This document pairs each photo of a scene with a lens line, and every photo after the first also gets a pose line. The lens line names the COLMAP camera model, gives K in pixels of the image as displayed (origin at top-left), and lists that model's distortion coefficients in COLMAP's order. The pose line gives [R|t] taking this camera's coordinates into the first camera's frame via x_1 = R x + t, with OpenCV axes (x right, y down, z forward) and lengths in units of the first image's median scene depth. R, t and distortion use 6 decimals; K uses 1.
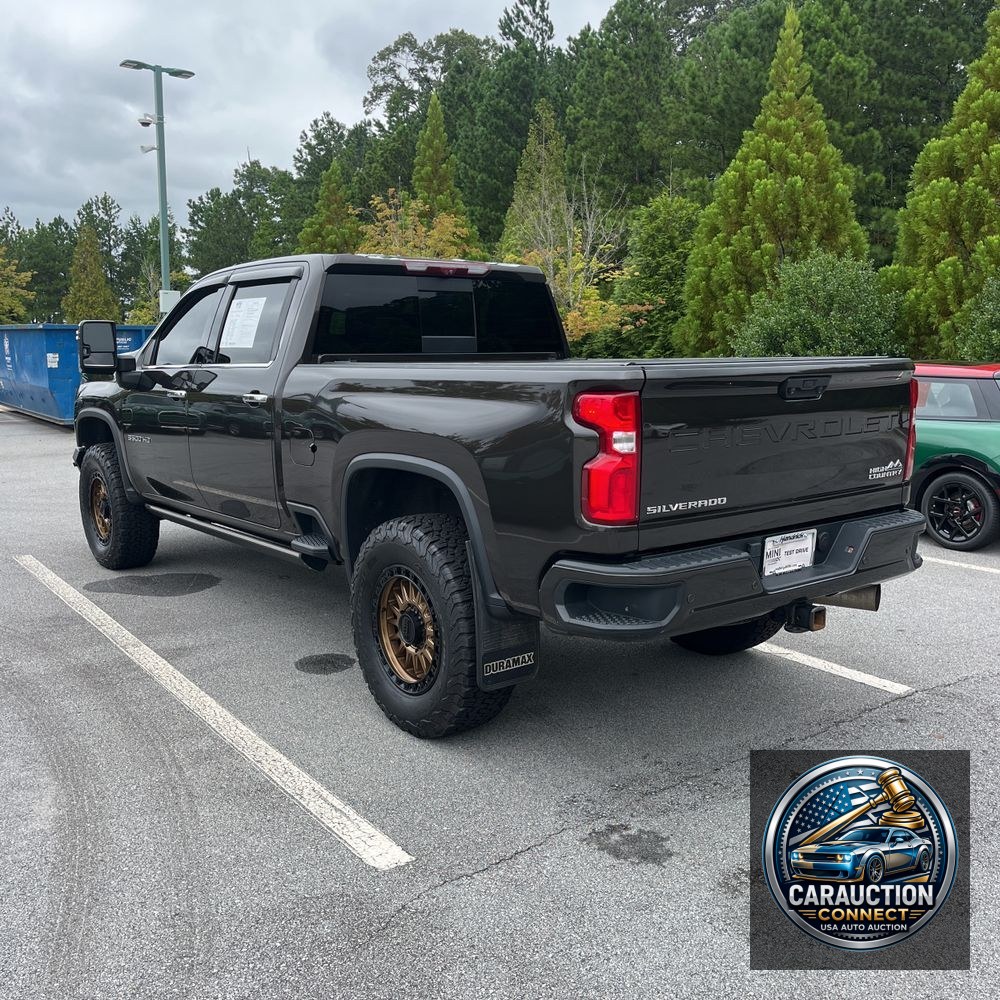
lens RADIAL K [[1017.1, 0, 503.3], [0, 1017.1, 500.2], [0, 0, 1]] dist [0.026988, 0.000000]
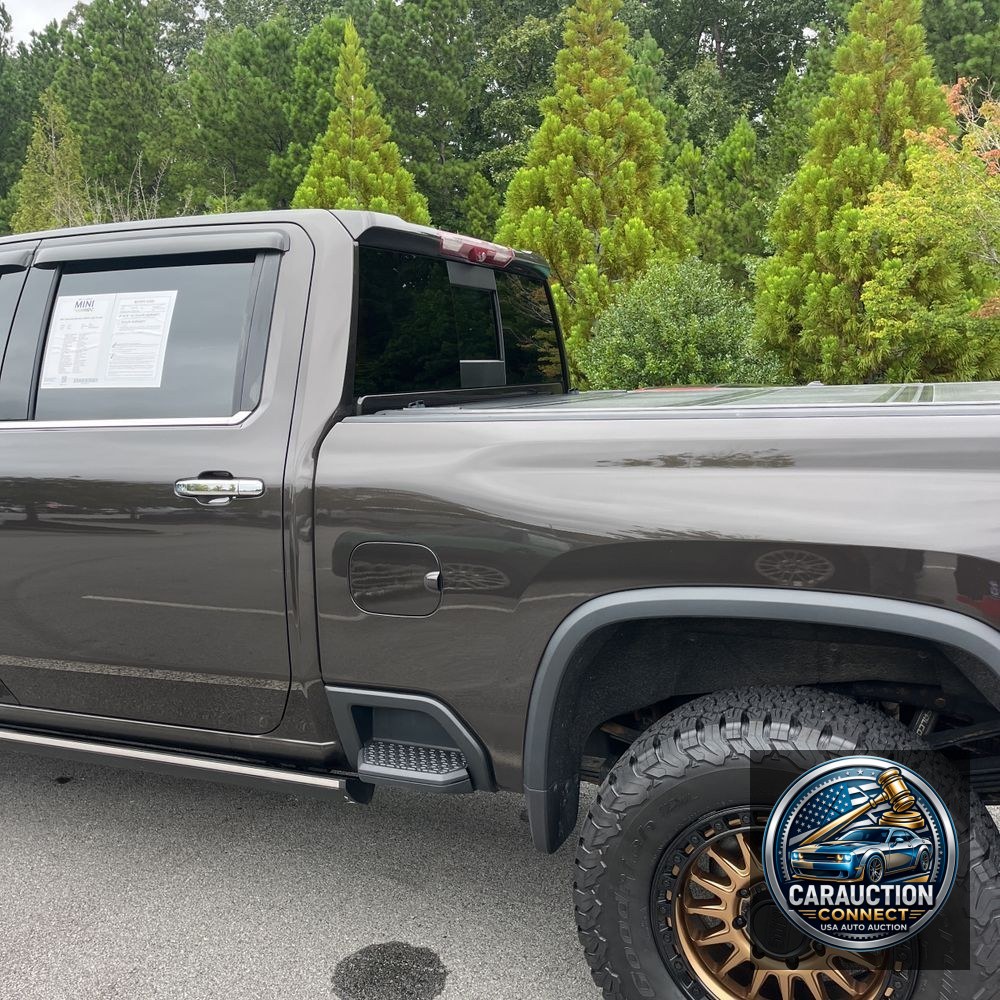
lens RADIAL K [[1017.1, 0, 498.7], [0, 1017.1, 492.2], [0, 0, 1]] dist [0.026988, 0.000000]
pose [[0.875544, -0.072877, 0.477610, -0.052734], [0.089730, 0.995887, -0.012533, -0.011459], [-0.474733, 0.053830, 0.878482, 0.071633]]
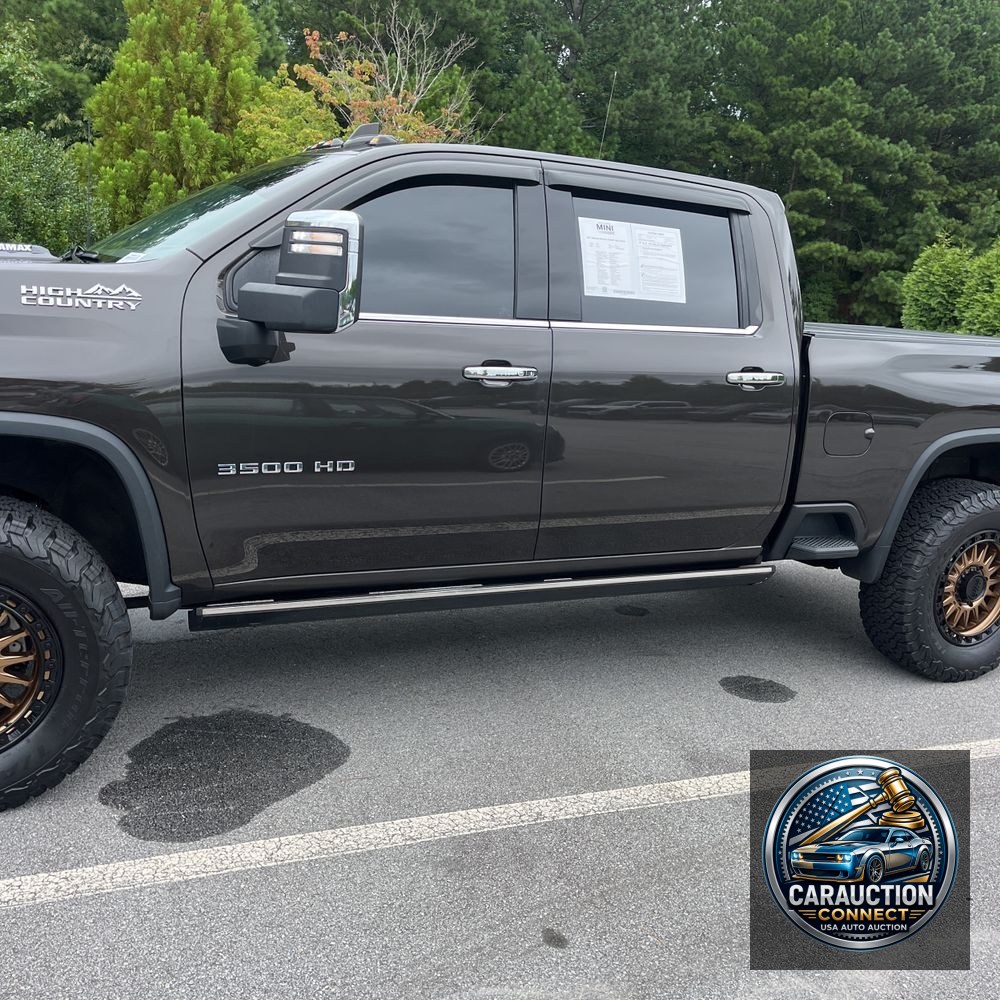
lens RADIAL K [[1017.1, 0, 502.4], [0, 1017.1, 494.5], [0, 0, 1]] dist [0.026988, 0.000000]
pose [[0.211753, -0.172740, 0.961936, -0.146006], [0.068838, 0.984448, 0.161629, -0.021612], [-0.974896, 0.031992, 0.220351, 0.147978]]
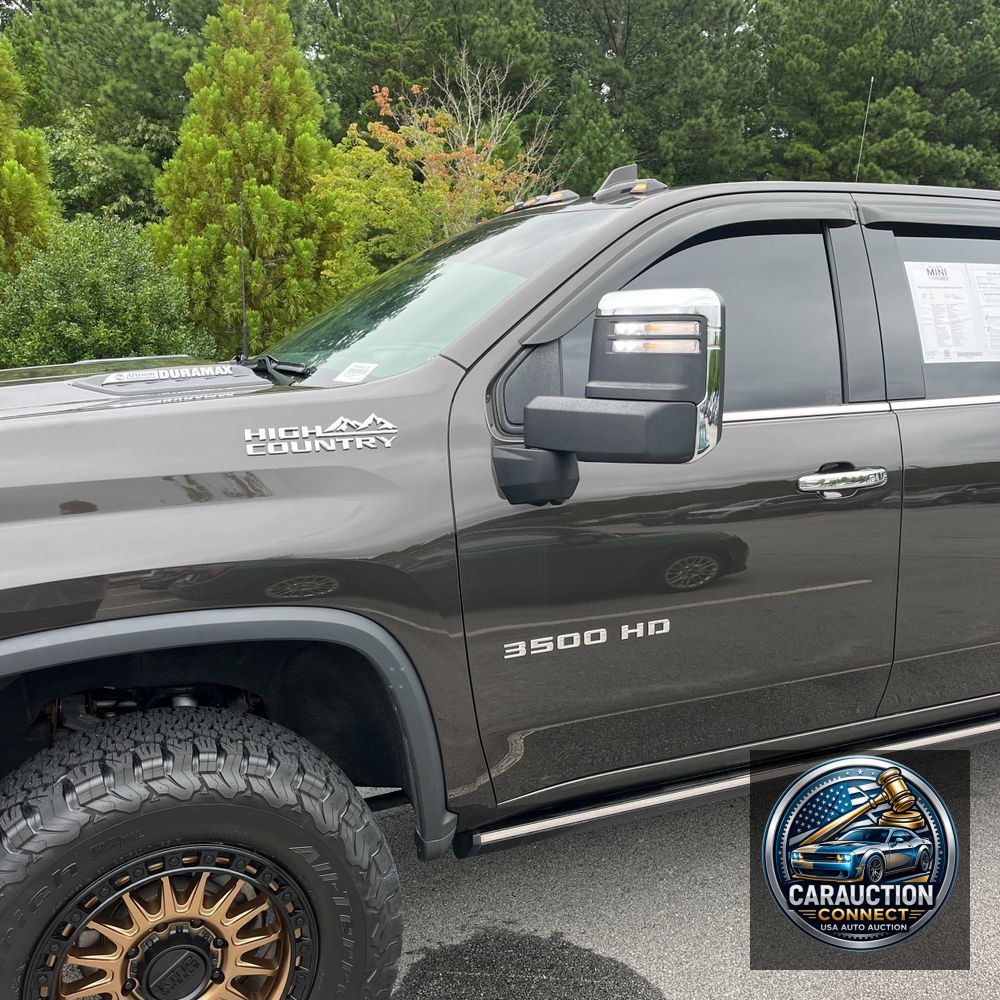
lens RADIAL K [[1017.1, 0, 504.8], [0, 1017.1, 501.9], [0, 0, 1]] dist [0.026988, 0.000000]
pose [[0.252867, -0.158323, 0.954459, -0.126500], [0.146908, 0.981364, 0.123865, -0.028032], [-0.956283, 0.108897, 0.271413, 0.171718]]
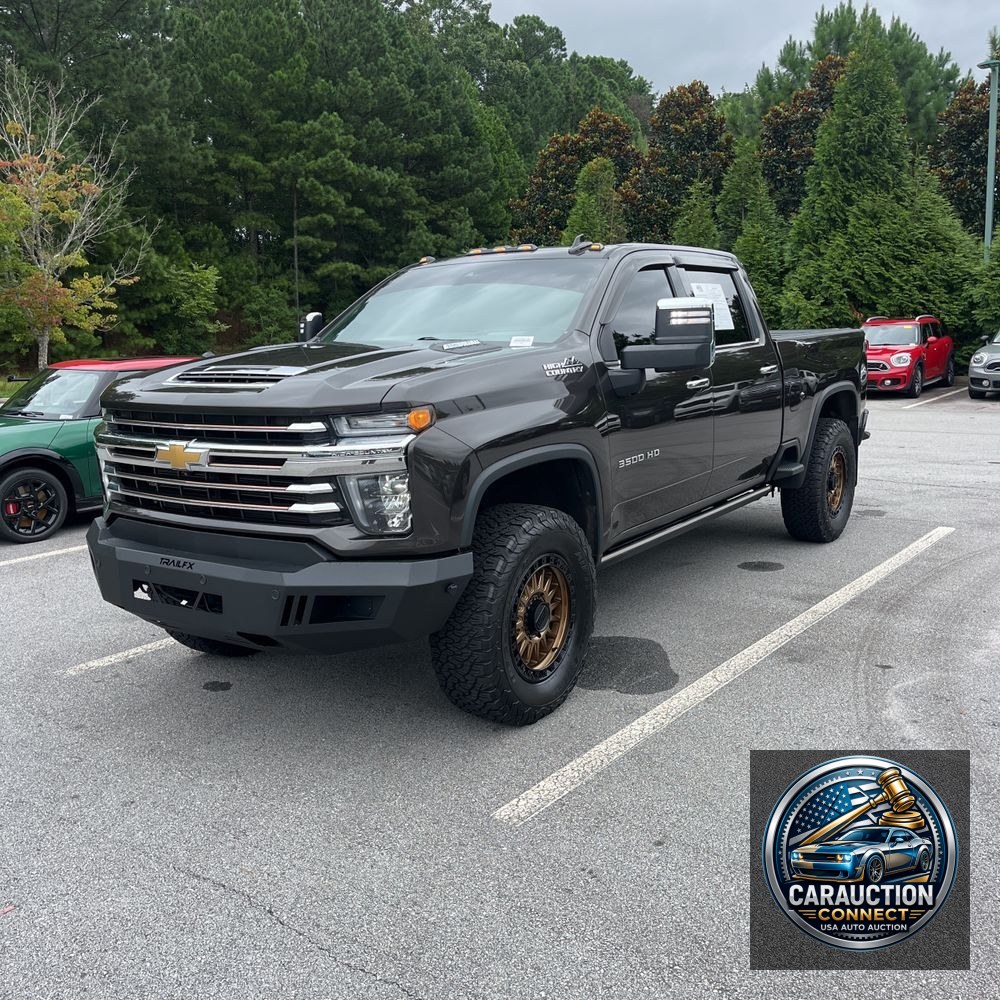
lens RADIAL K [[1017.1, 0, 502.6], [0, 1017.1, 503.6], [0, 0, 1]] dist [0.026988, 0.000000]
pose [[-0.293756, -0.155231, 0.943192, -0.191621], [0.173508, 0.961675, 0.212312, -0.037653], [-0.940001, 0.226019, -0.255564, 0.238806]]
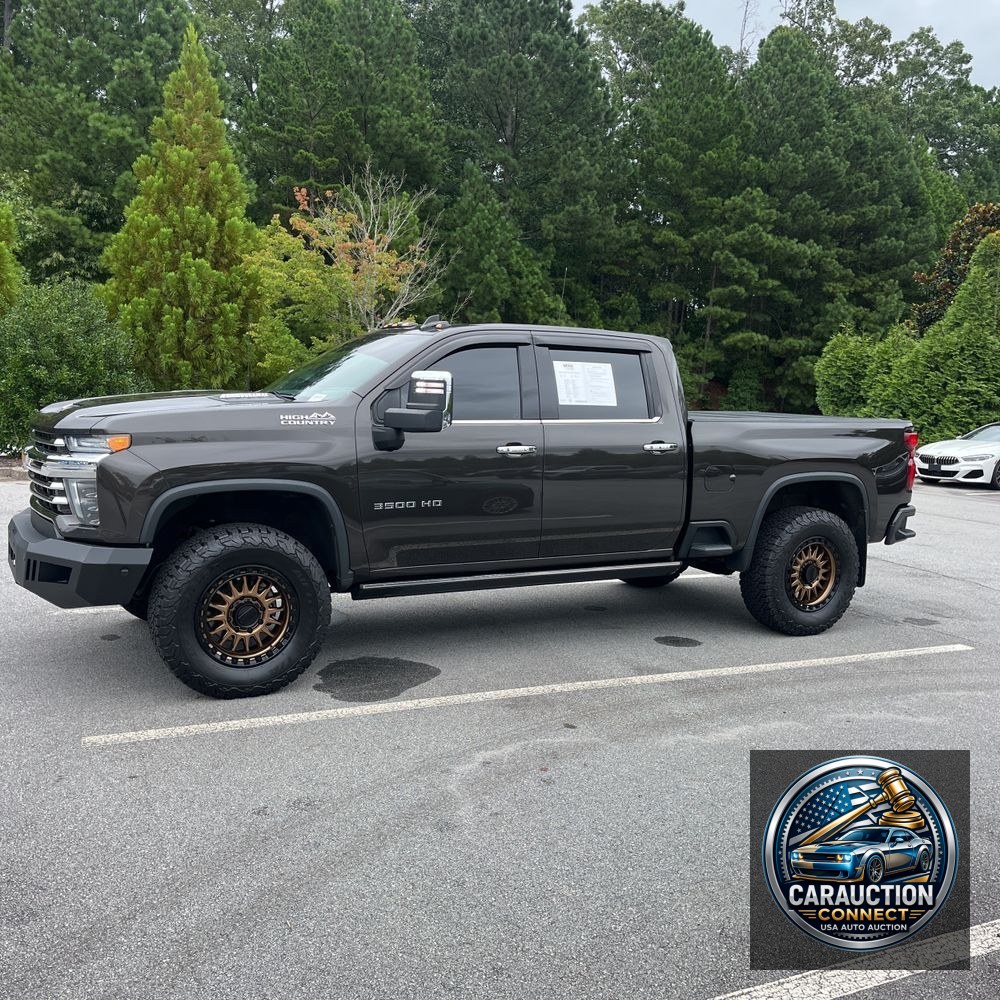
lens RADIAL K [[1017.1, 0, 482.6], [0, 1017.1, 494.2], [0, 0, 1]] dist [0.026988, 0.000000]
pose [[0.176382, -0.093191, 0.979900, -0.220976], [0.114093, 0.990734, 0.073684, -0.023251], [-0.977687, 0.098804, 0.185380, 0.143433]]
